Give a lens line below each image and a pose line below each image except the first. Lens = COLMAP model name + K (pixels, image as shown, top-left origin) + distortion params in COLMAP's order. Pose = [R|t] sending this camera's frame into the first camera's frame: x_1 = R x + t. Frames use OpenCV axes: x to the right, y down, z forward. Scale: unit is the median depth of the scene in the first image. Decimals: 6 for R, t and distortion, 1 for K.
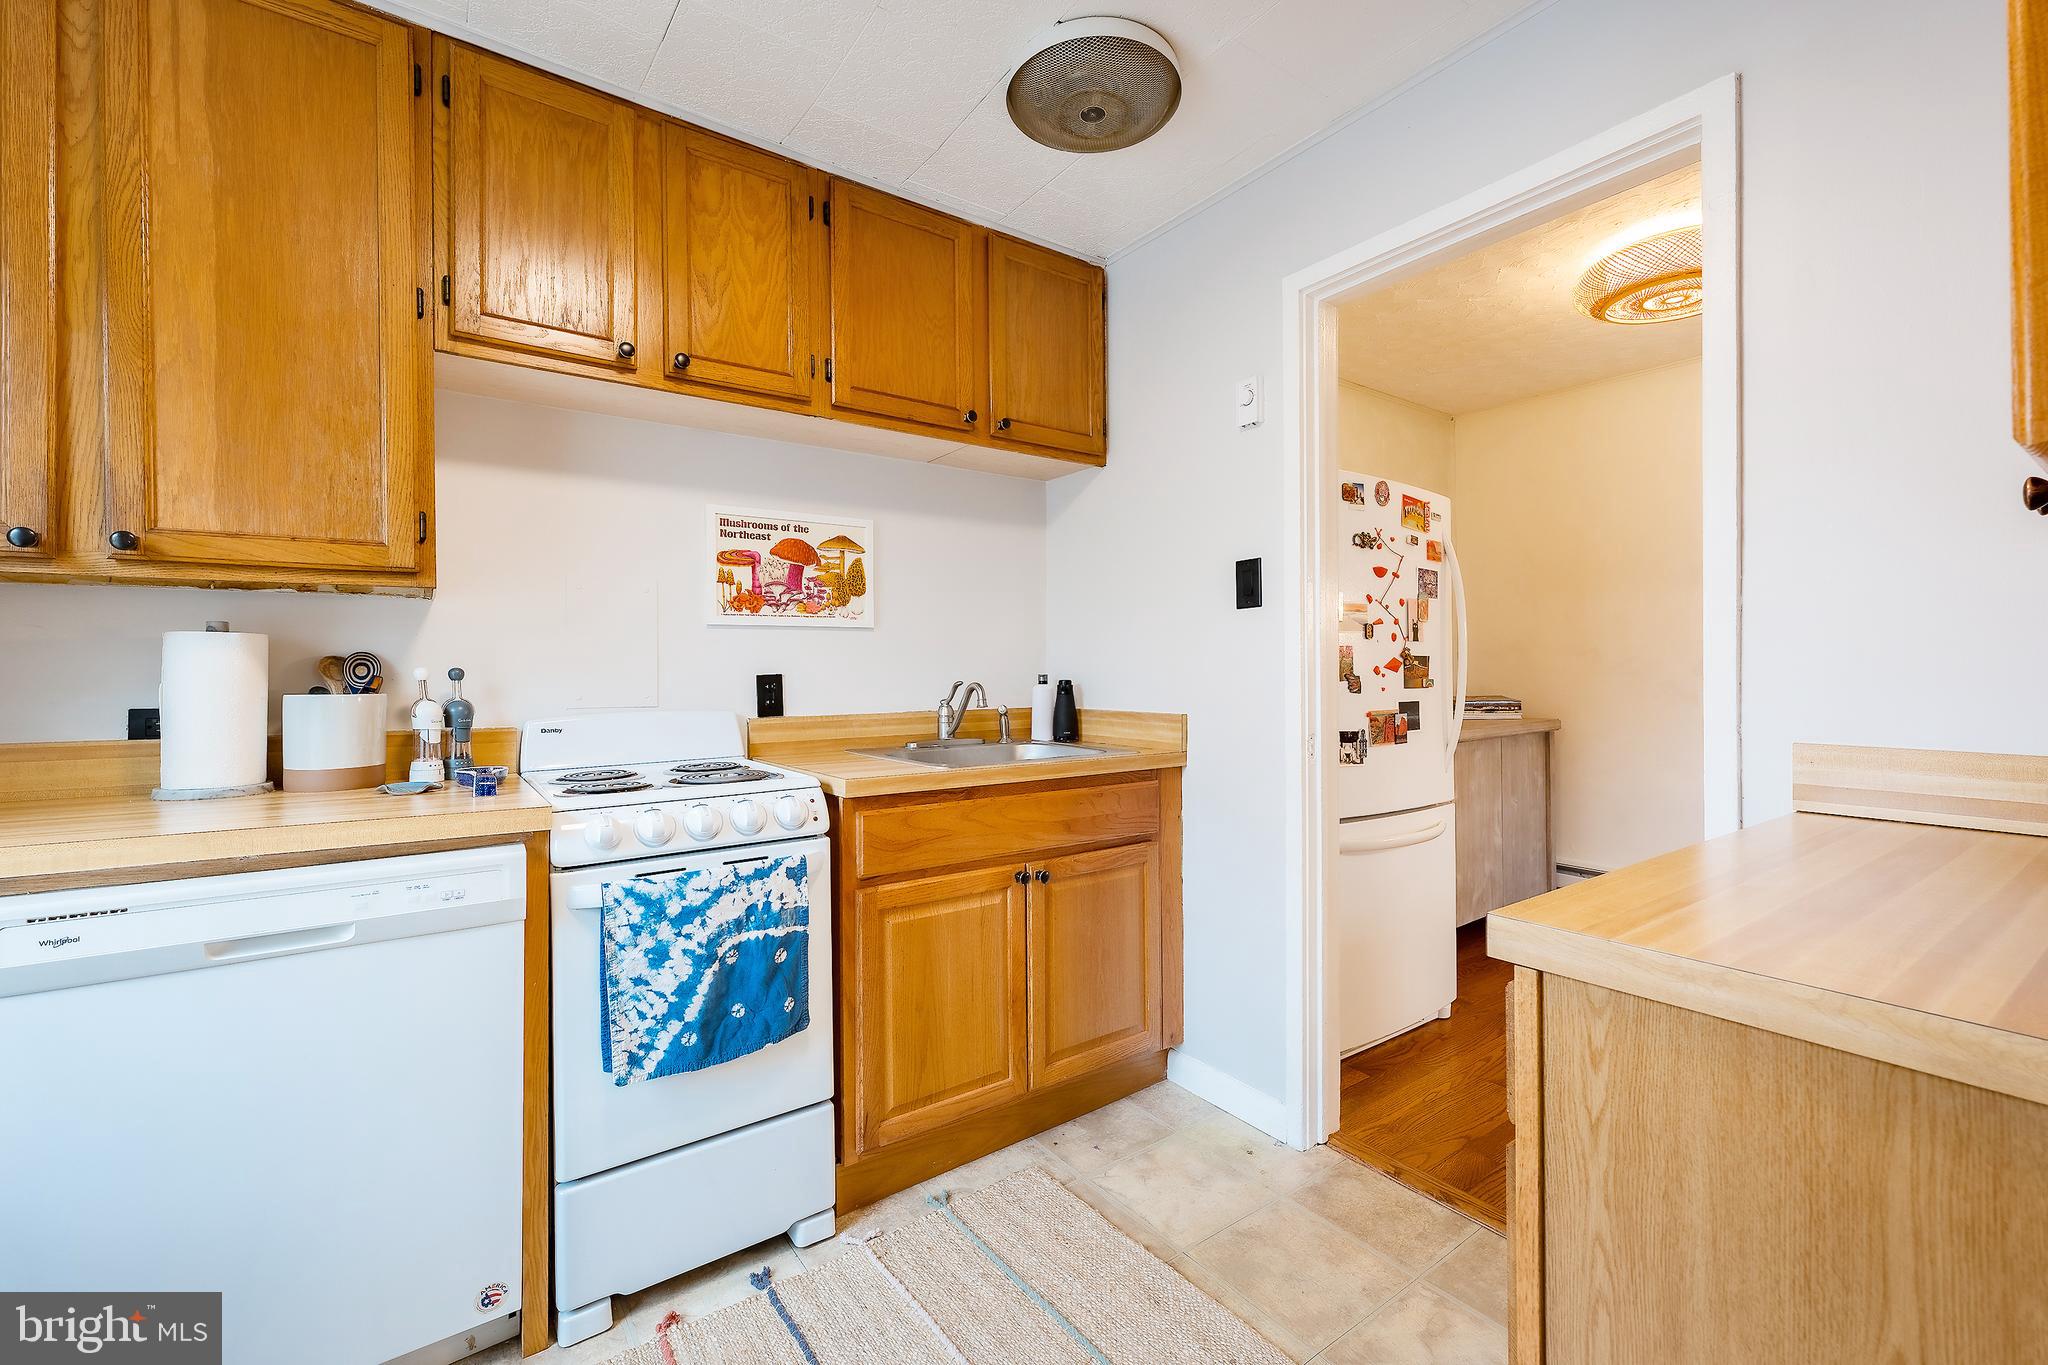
lens RADIAL K [[821.7, 0, 1024.6], [0, 821.7, 675.1], [0, 0, 1]] dist [0.002892, -0.000502]
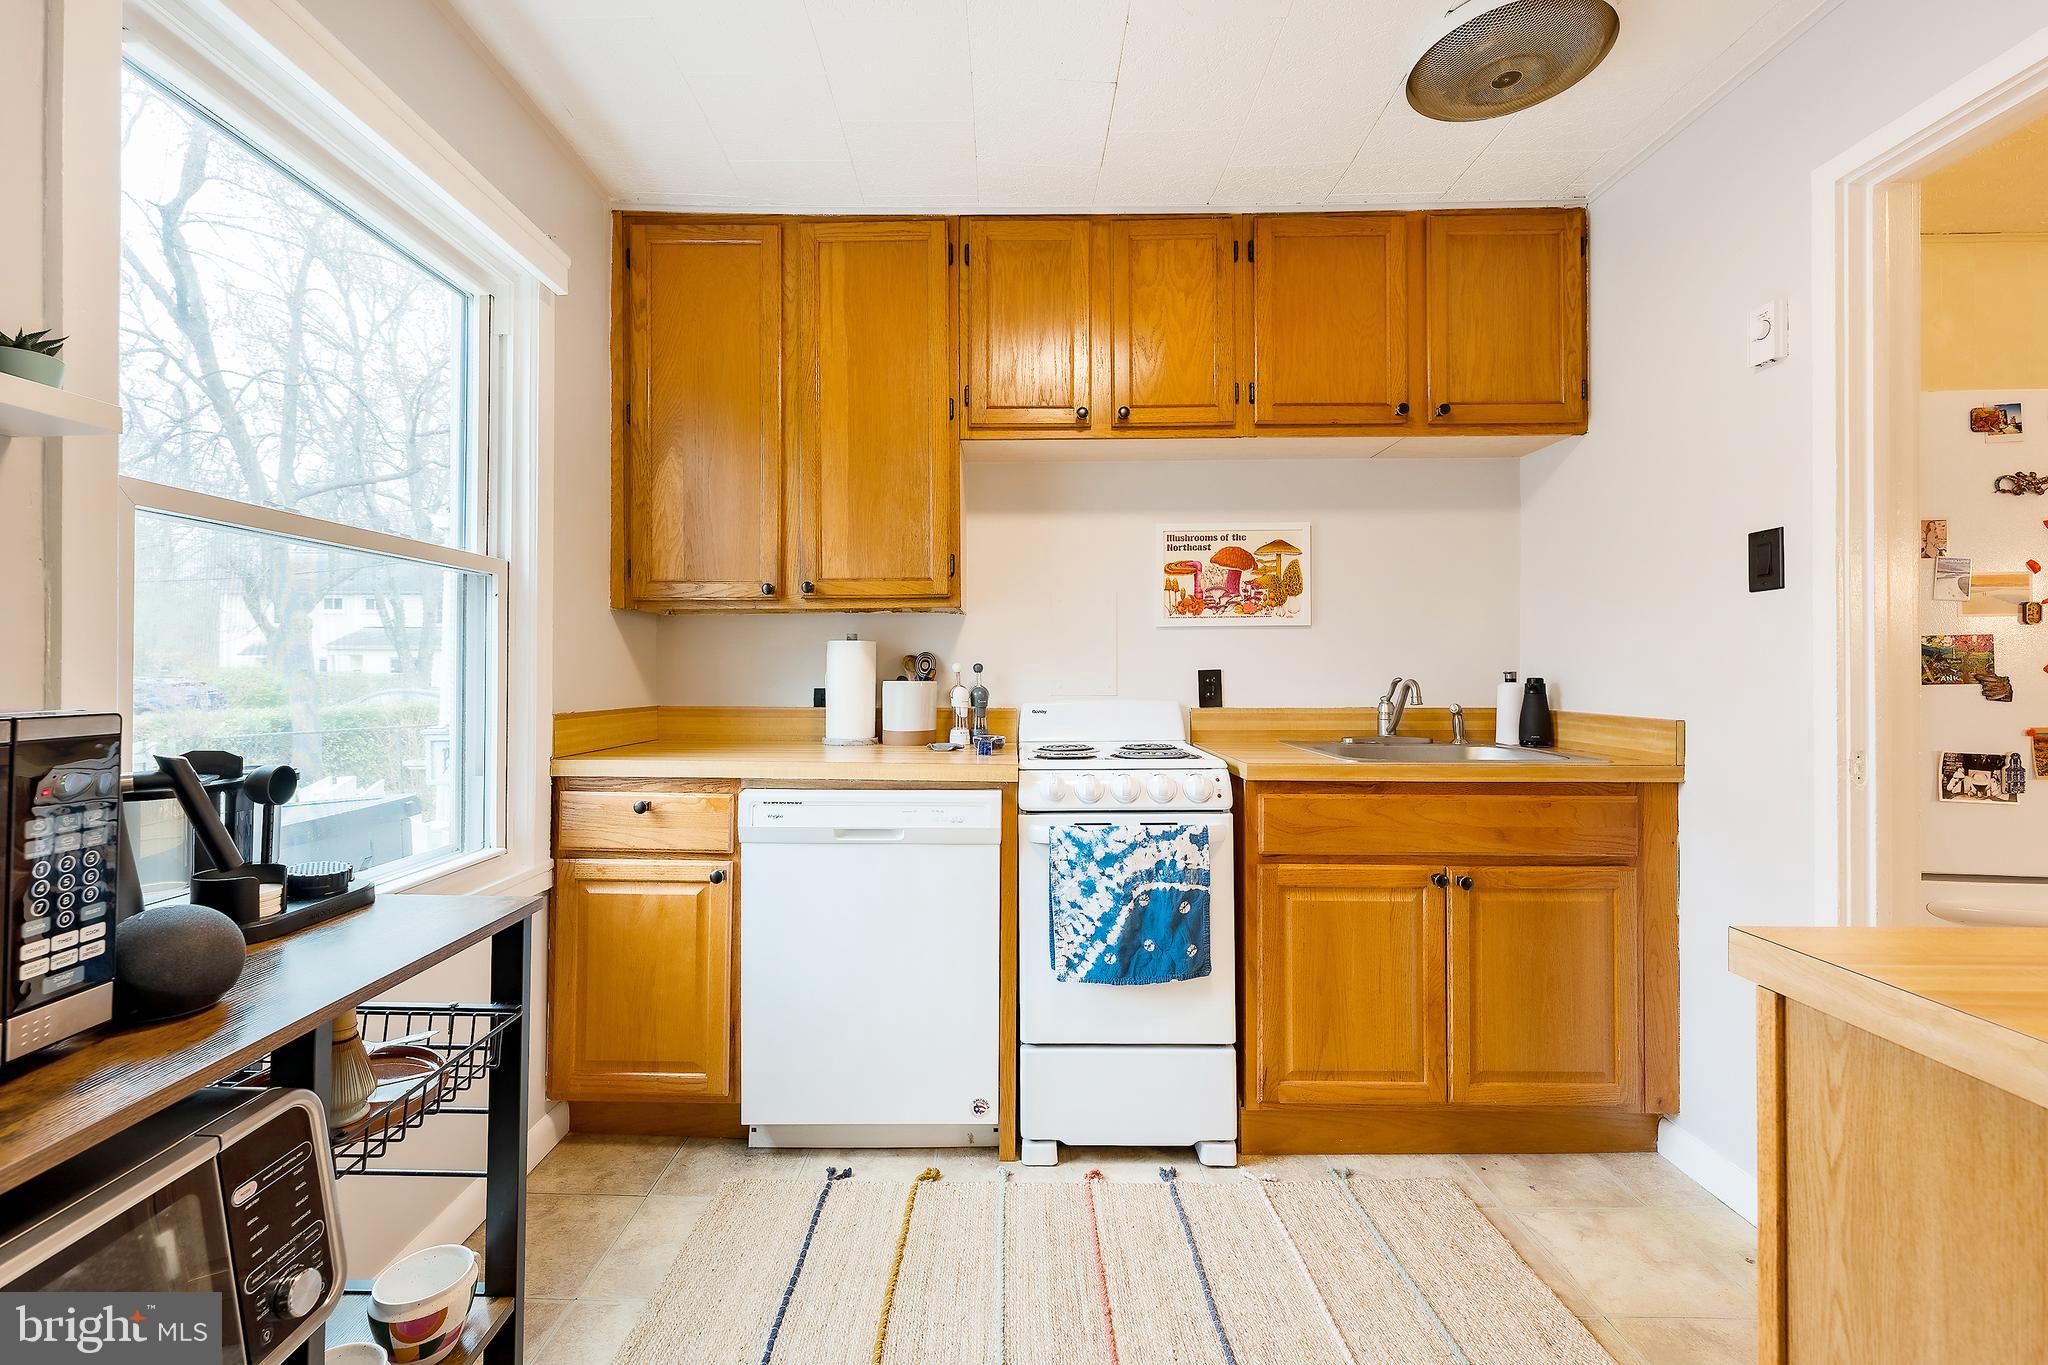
lens RADIAL K [[821.7, 0, 1024.6], [0, 821.7, 675.1], [0, 0, 1]] dist [0.002892, -0.000502]
pose [[0.820694, 0.009977, -0.571281, 0.162205], [-0.007053, 0.999948, 0.007331, 0.000232], [0.571325, -0.001988, 0.820722, -0.086974]]
